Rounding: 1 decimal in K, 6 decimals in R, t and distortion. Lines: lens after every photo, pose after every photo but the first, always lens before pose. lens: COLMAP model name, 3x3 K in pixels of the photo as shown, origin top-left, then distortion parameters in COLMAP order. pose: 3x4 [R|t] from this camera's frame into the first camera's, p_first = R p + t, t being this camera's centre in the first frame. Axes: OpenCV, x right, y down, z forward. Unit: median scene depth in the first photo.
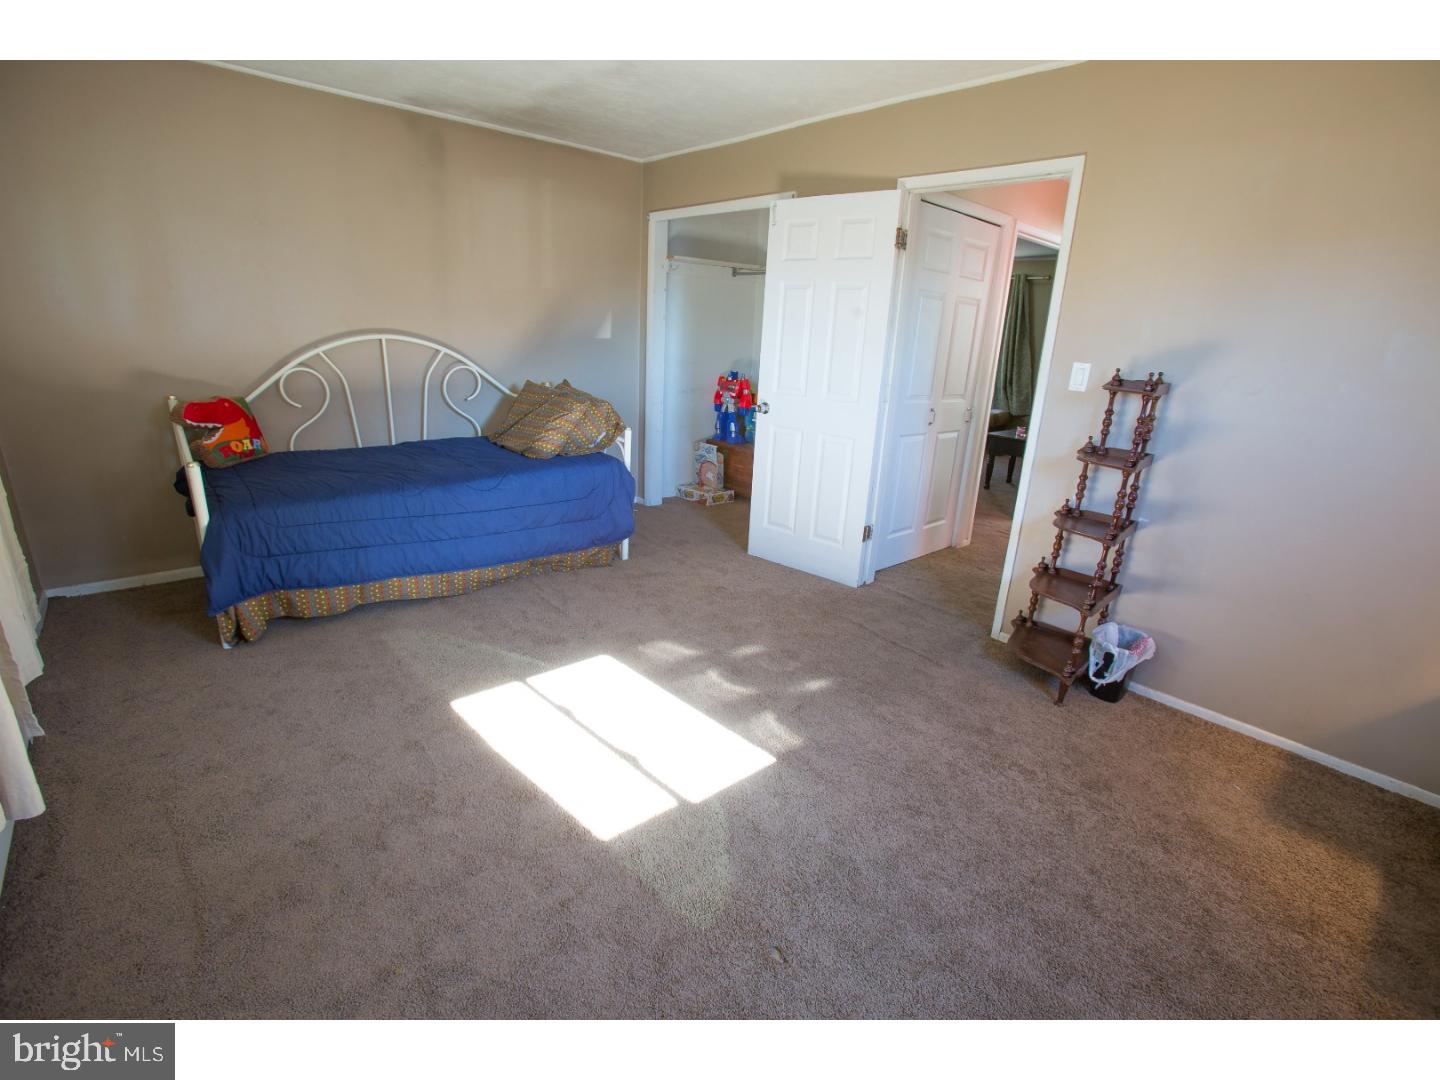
lens RADIAL K [[677.1, 0, 733.4], [0, 677.1, 534.7], [0, 0, 1]] dist [-0.054251, 0.023983]
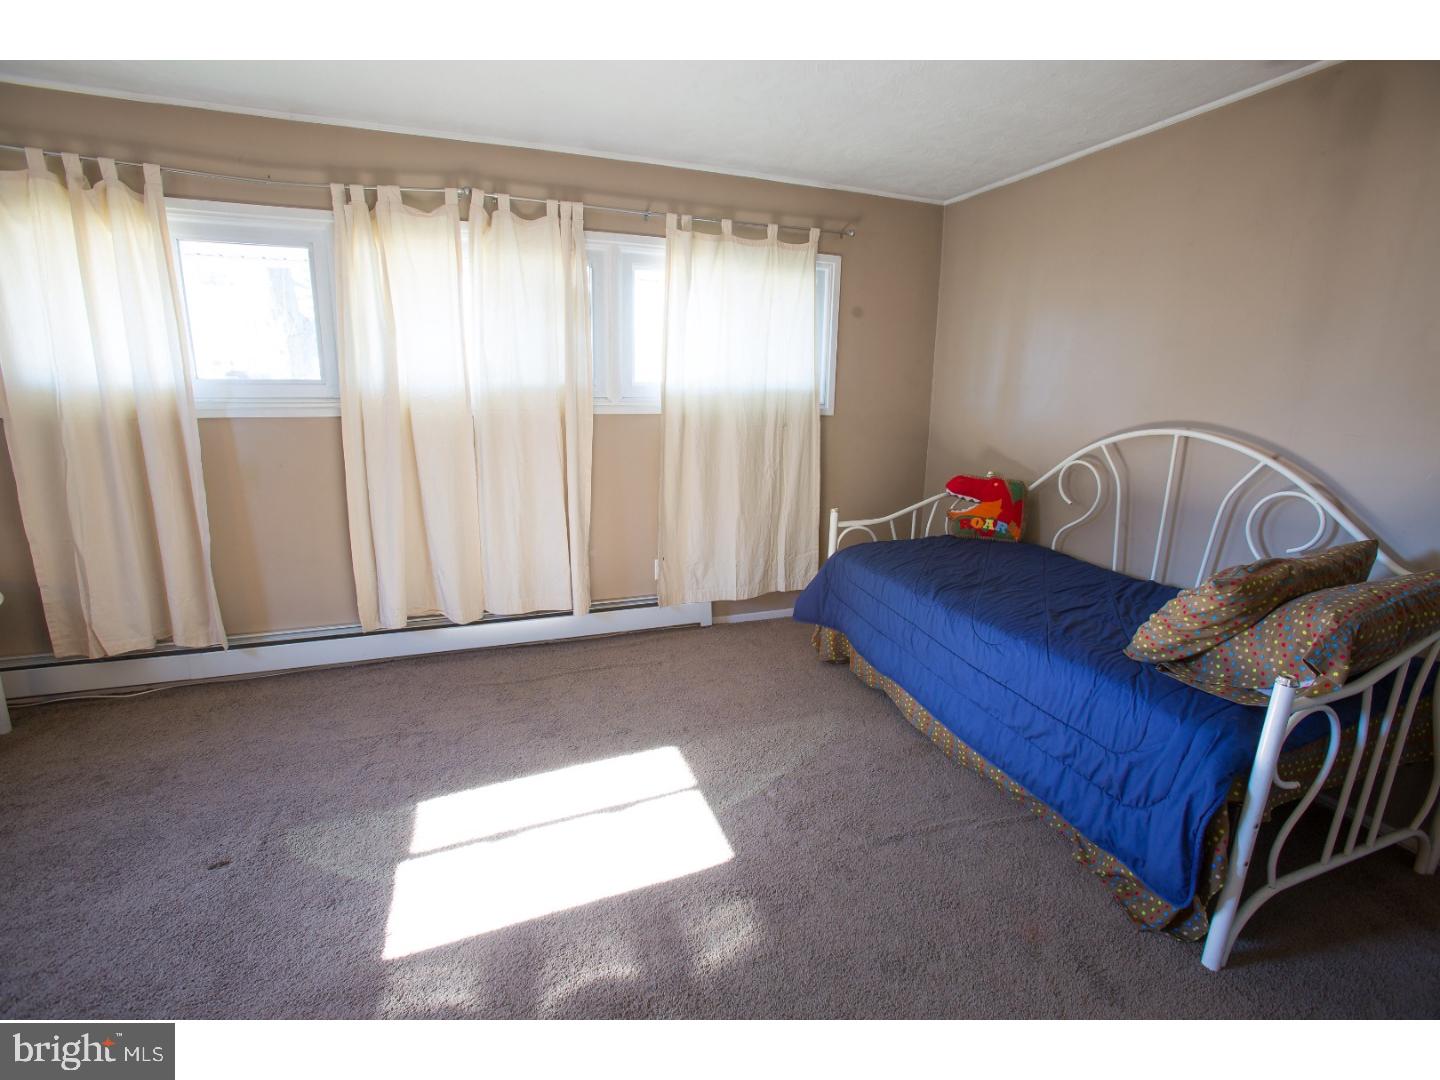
lens RADIAL K [[677.1, 0, 733.4], [0, 677.1, 534.7], [0, 0, 1]] dist [-0.054251, 0.023983]
pose [[-0.386741, 0.160960, -0.908032, 0.356648], [-0.296038, 0.910866, 0.287549, -0.300877], [0.873380, 0.380019, -0.304619, 0.972019]]
